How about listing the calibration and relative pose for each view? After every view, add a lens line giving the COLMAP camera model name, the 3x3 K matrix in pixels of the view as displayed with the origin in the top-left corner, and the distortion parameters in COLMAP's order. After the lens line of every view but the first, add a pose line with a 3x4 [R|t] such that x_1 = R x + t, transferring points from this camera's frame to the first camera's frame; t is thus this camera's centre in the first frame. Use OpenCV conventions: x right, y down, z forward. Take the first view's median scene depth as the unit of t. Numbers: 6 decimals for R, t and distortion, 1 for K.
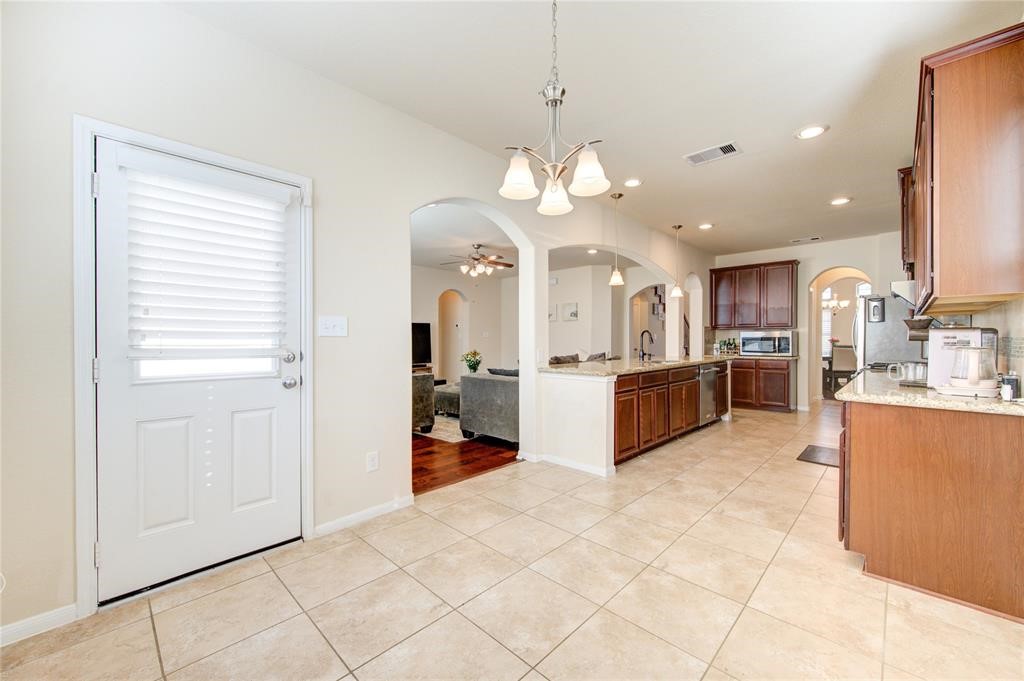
lens RADIAL K [[402.3, 0, 520.9], [0, 402.3, 341.2], [0, 0, 1]] dist [0.000812, 0.000093]
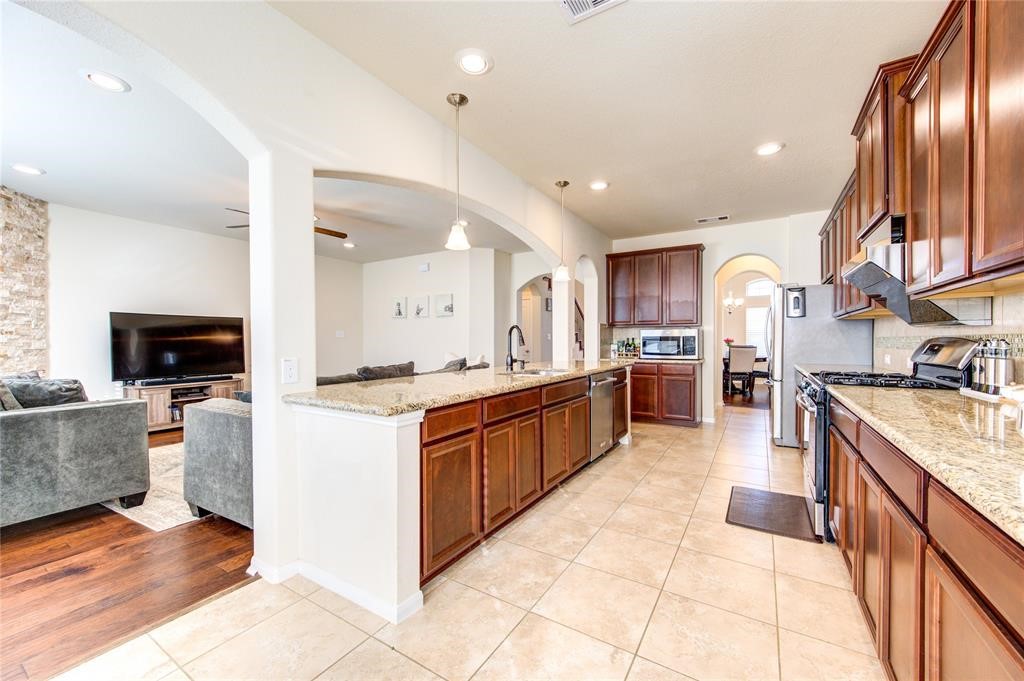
lens RADIAL K [[400.6, 0, 515.0], [0, 400.6, 343.2], [0, 0, 1]] dist [0.002356, 0.000262]
pose [[0.978904, -0.004112, 0.204277, 0.136058], [0.003587, 0.999989, 0.002942, 0.000546], [-0.204287, -0.002147, 0.978909, 0.269833]]
